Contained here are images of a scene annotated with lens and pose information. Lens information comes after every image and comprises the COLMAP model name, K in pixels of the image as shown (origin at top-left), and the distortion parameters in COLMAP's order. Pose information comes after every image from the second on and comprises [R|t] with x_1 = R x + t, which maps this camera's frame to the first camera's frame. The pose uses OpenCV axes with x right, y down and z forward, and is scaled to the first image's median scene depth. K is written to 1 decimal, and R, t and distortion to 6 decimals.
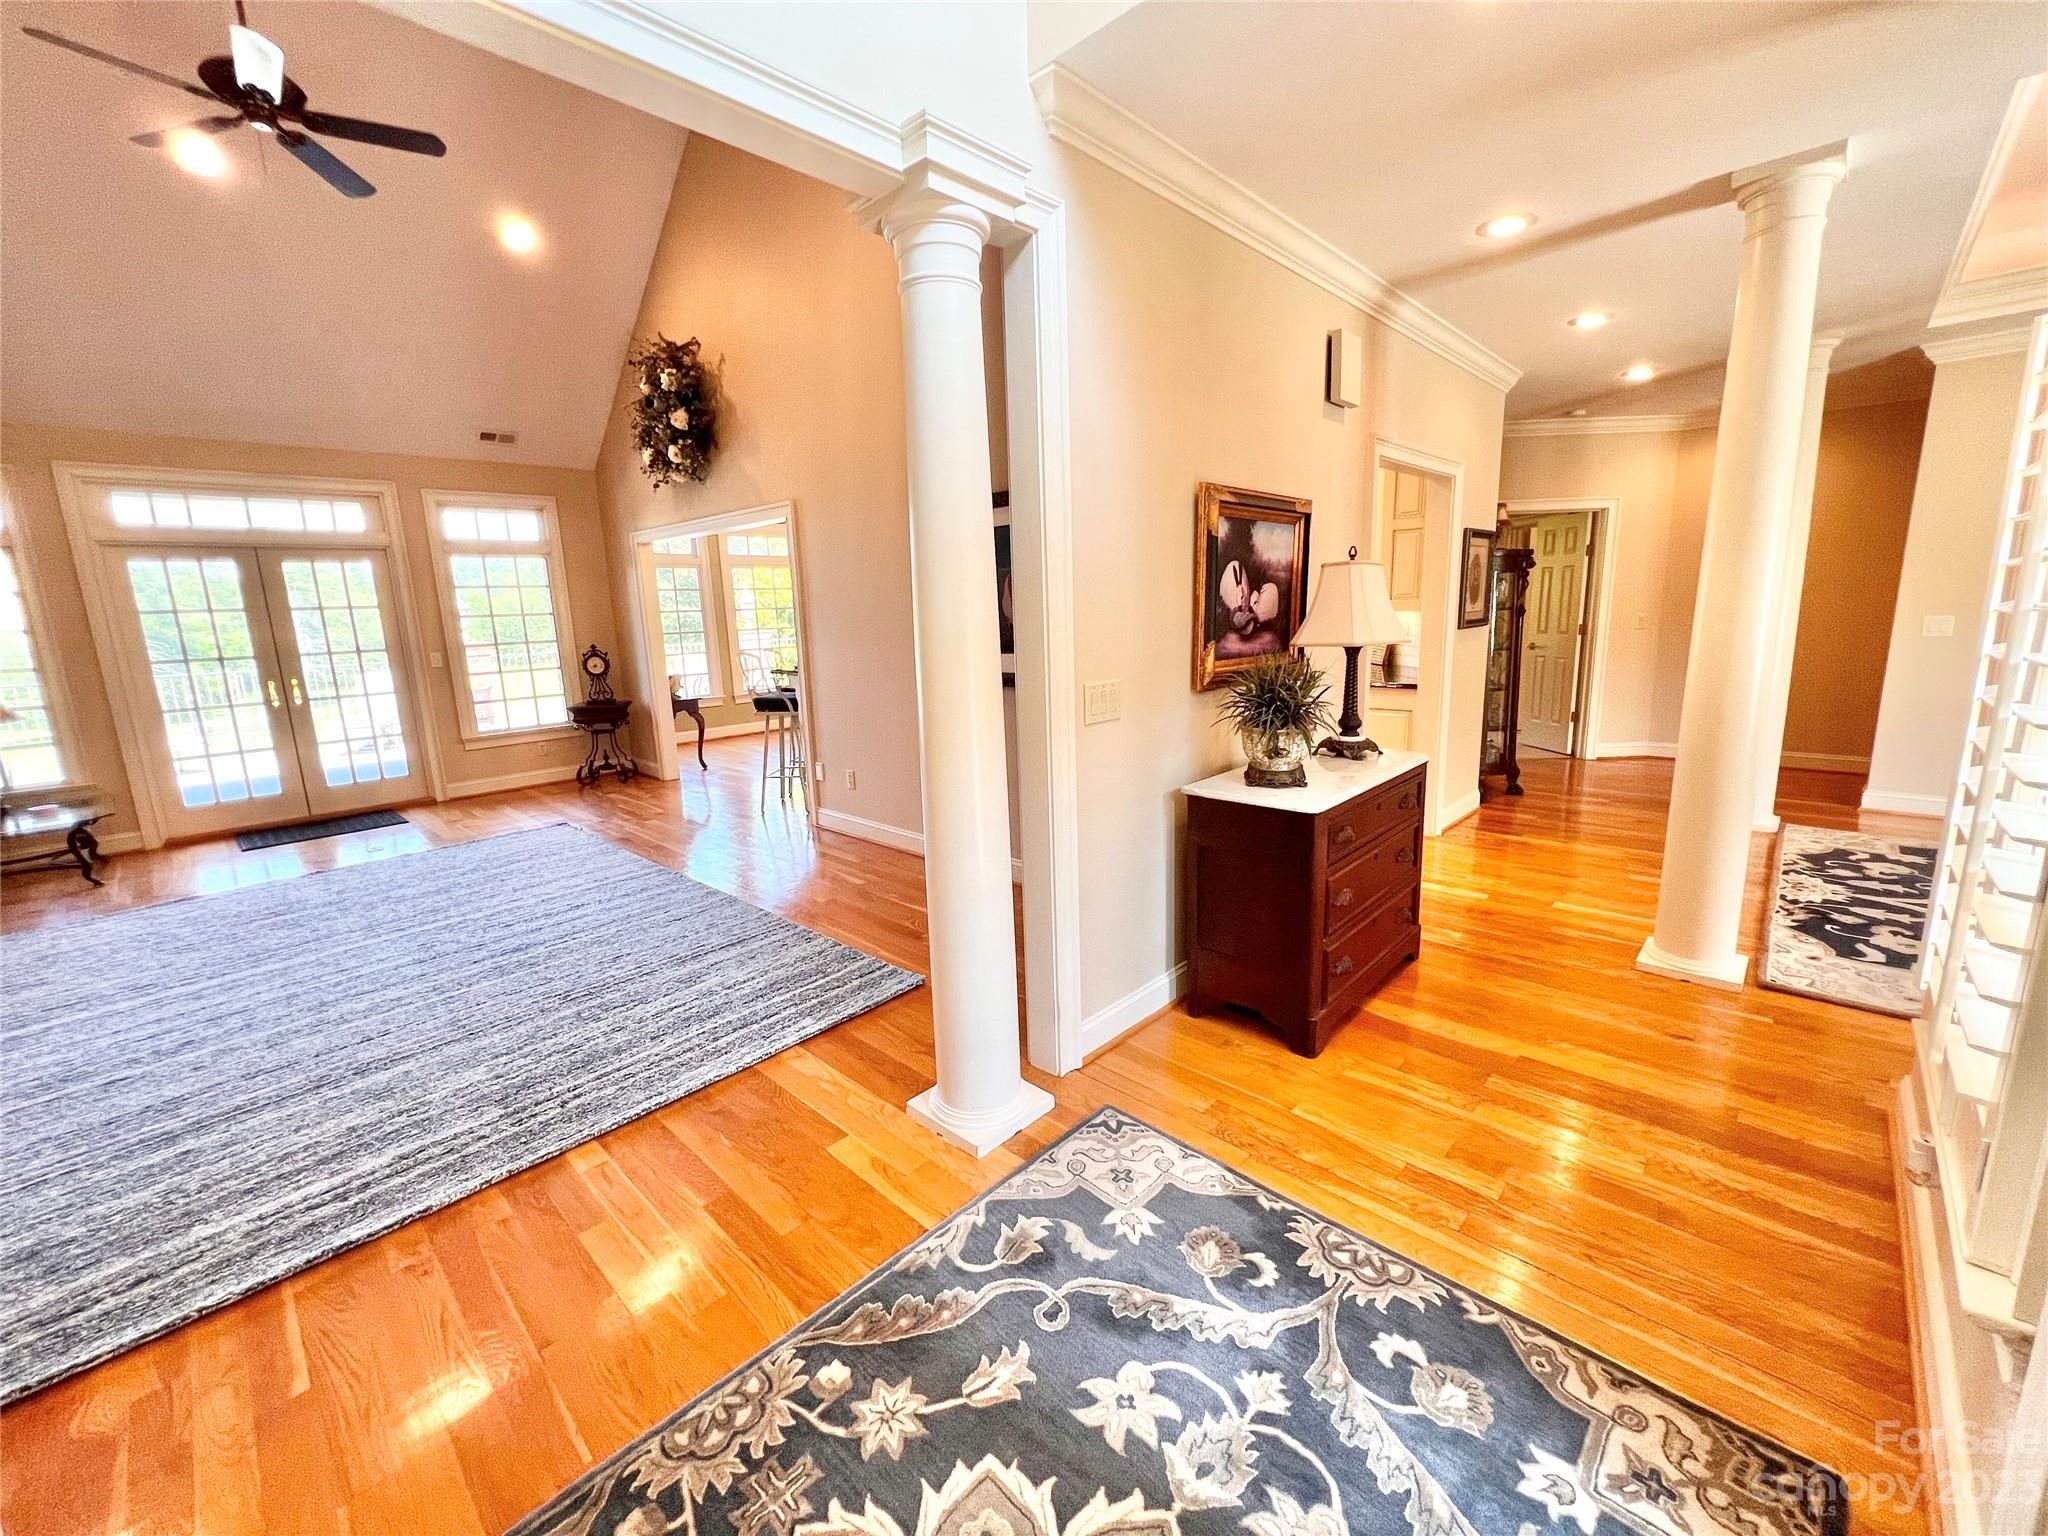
lens RADIAL K [[827.6, 0, 1024.0], [0, 827.6, 768.0], [0, 0, 1]] dist [-0.000422, 0.000129]
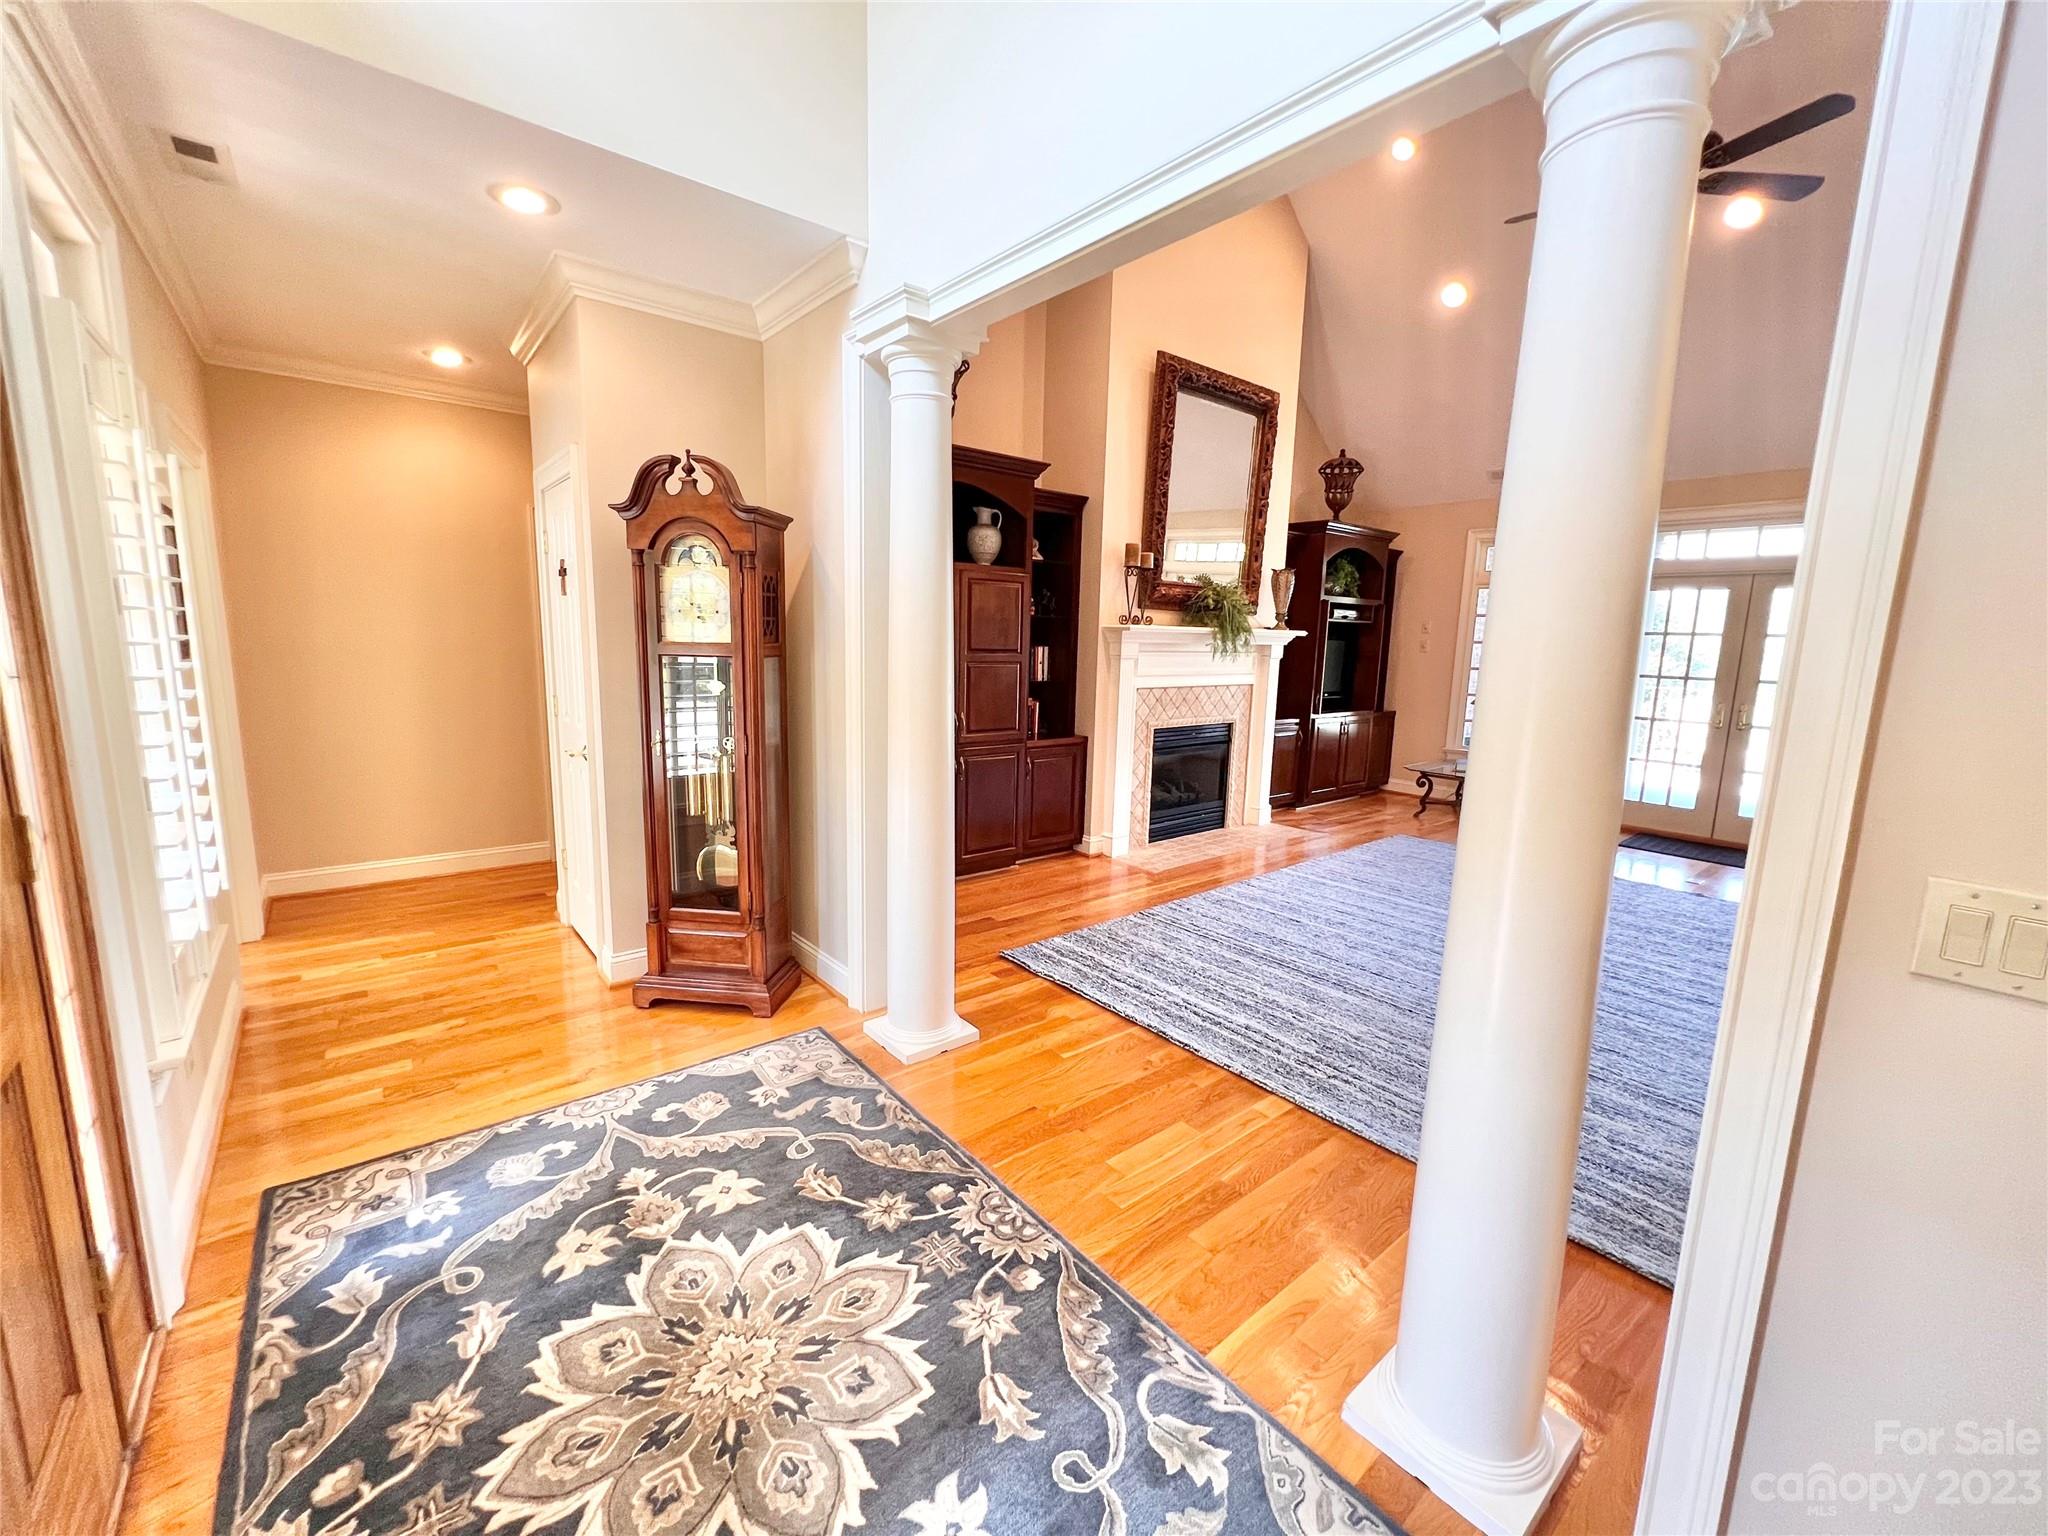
lens RADIAL K [[827.6, 0, 1024.0], [0, 827.6, 768.0], [0, 0, 1]] dist [-0.000422, 0.000129]
pose [[-0.121849, 0.190736, -0.974050, 0.694424], [-0.215412, 0.952890, 0.213539, -0.195660], [0.968891, 0.235842, -0.075022, 0.791502]]
